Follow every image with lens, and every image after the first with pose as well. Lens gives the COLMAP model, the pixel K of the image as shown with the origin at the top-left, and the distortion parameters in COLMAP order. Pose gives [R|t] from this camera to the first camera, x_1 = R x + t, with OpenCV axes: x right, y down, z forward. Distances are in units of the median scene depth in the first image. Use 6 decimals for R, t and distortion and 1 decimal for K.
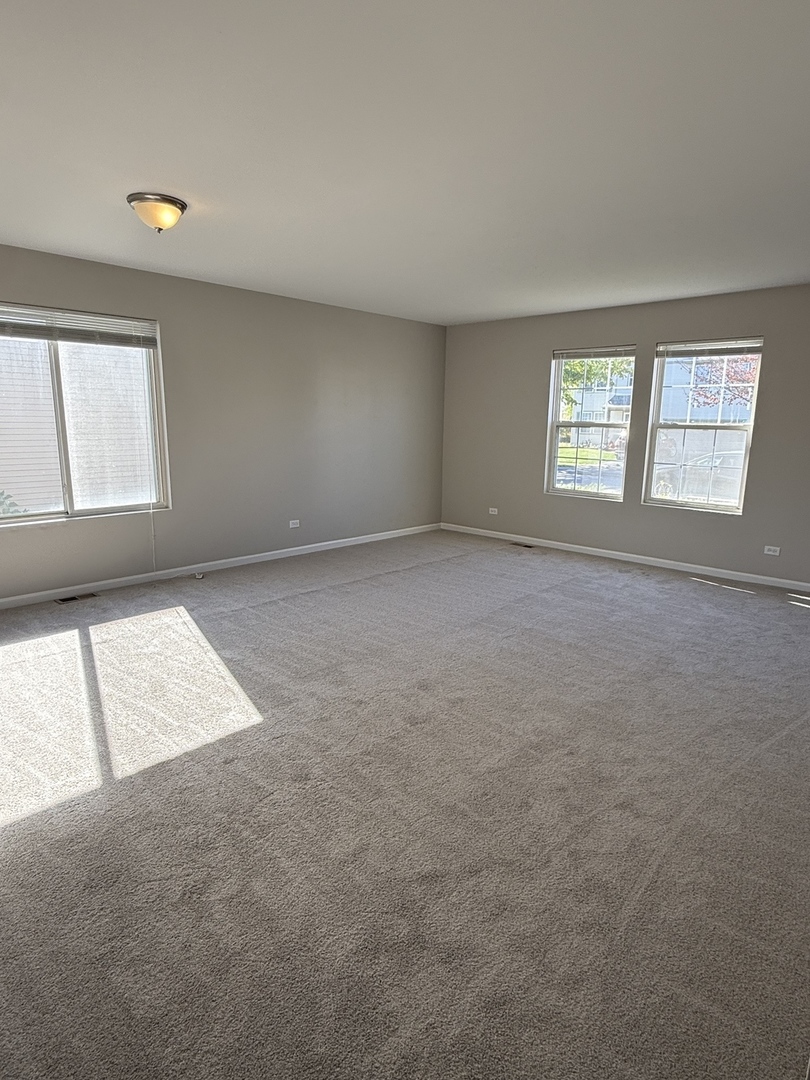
lens RADIAL K [[612.2, 0, 404.5], [0, 612.2, 544.9], [0, 0, 1]] dist [0.003311, -0.000074]
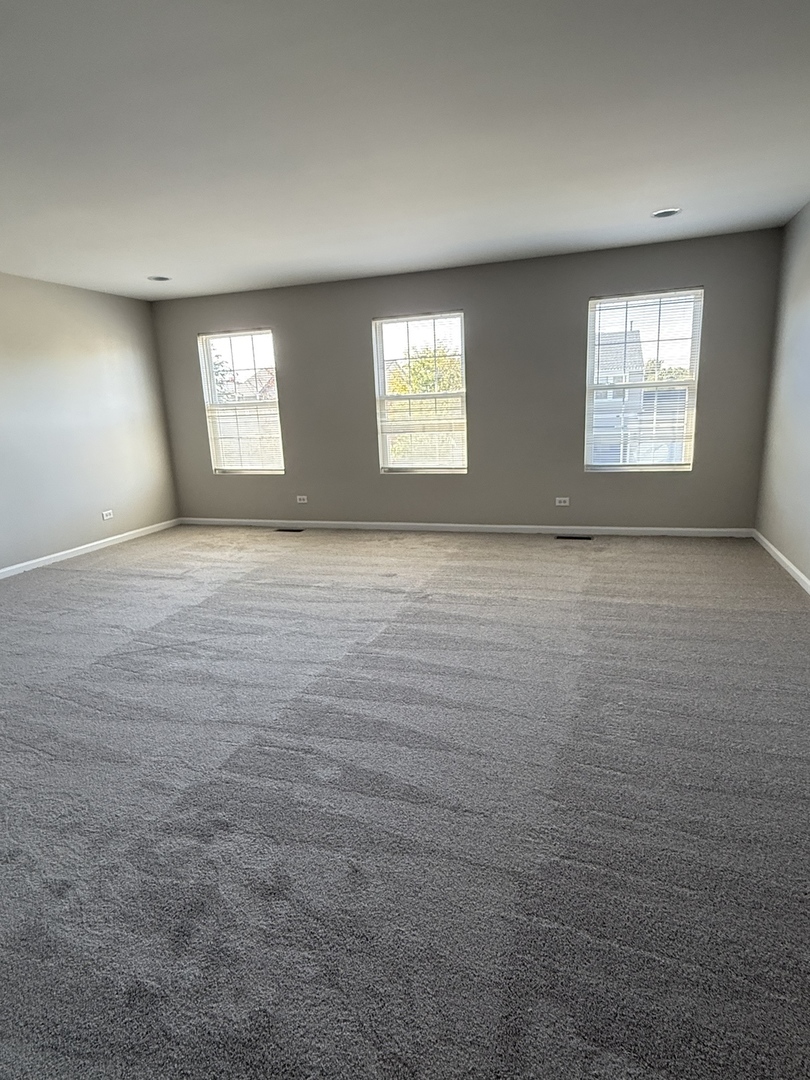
lens RADIAL K [[612.2, 0, 404.5], [0, 612.2, 544.9], [0, 0, 1]] dist [0.003311, -0.000074]
pose [[0.894514, -0.162282, 0.416544, -0.126491], [0.149295, 0.986731, 0.063817, -0.026981], [-0.421373, 0.005103, 0.906873, 0.121887]]
